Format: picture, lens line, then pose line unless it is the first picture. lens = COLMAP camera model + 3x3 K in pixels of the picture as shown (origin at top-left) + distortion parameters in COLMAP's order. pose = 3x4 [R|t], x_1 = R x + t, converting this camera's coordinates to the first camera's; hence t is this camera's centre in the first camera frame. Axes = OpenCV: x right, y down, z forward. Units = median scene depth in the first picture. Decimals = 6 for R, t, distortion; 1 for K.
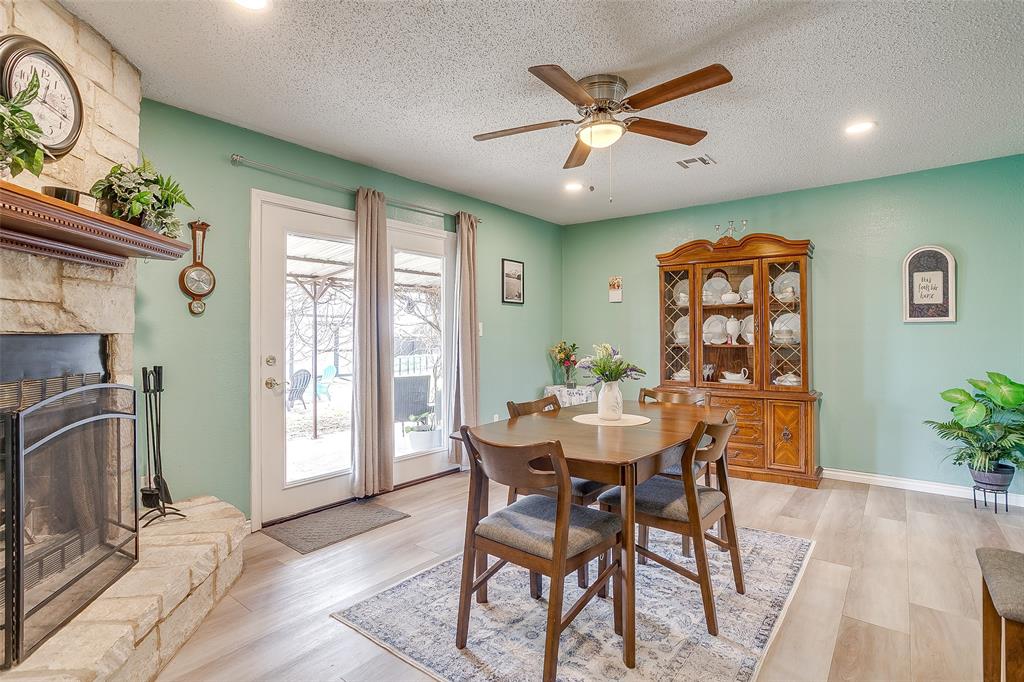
lens RADIAL K [[511.5, 0, 512.0], [0, 511.5, 335.6], [0, 0, 1]] dist [-0.037220, 0.015280]
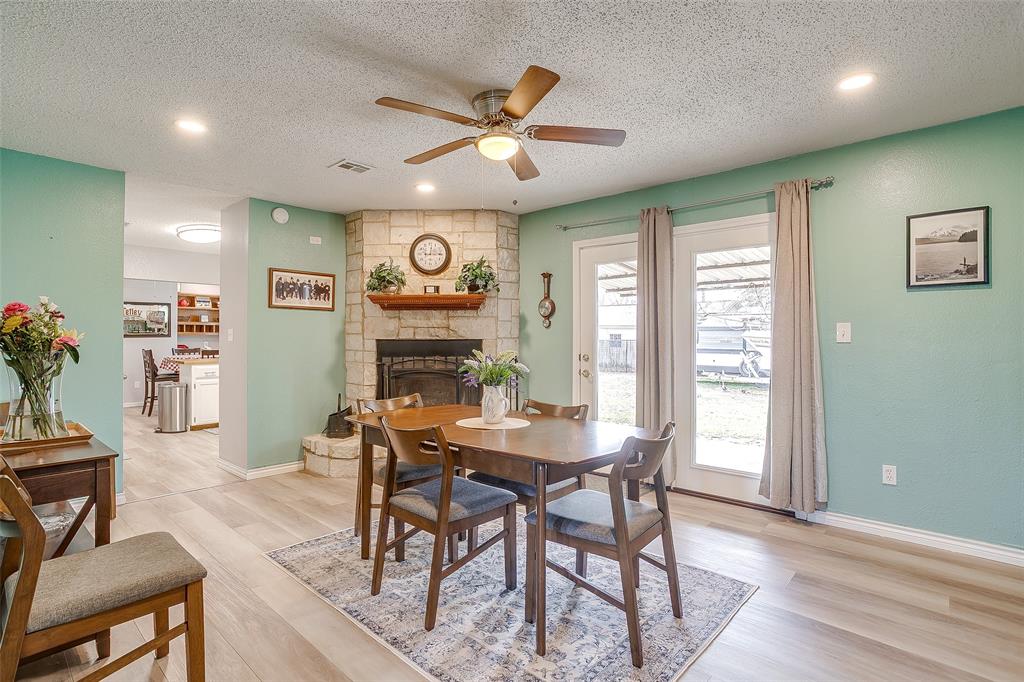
lens RADIAL K [[511.5, 0, 510.5], [0, 511.5, 336.6], [0, 0, 1]] dist [-0.037220, 0.015280]
pose [[-0.076233, 0.003148, -0.997085, 0.631964], [0.001852, 0.999994, 0.003016, -0.009229], [0.997088, -0.001616, -0.076238, 0.580045]]
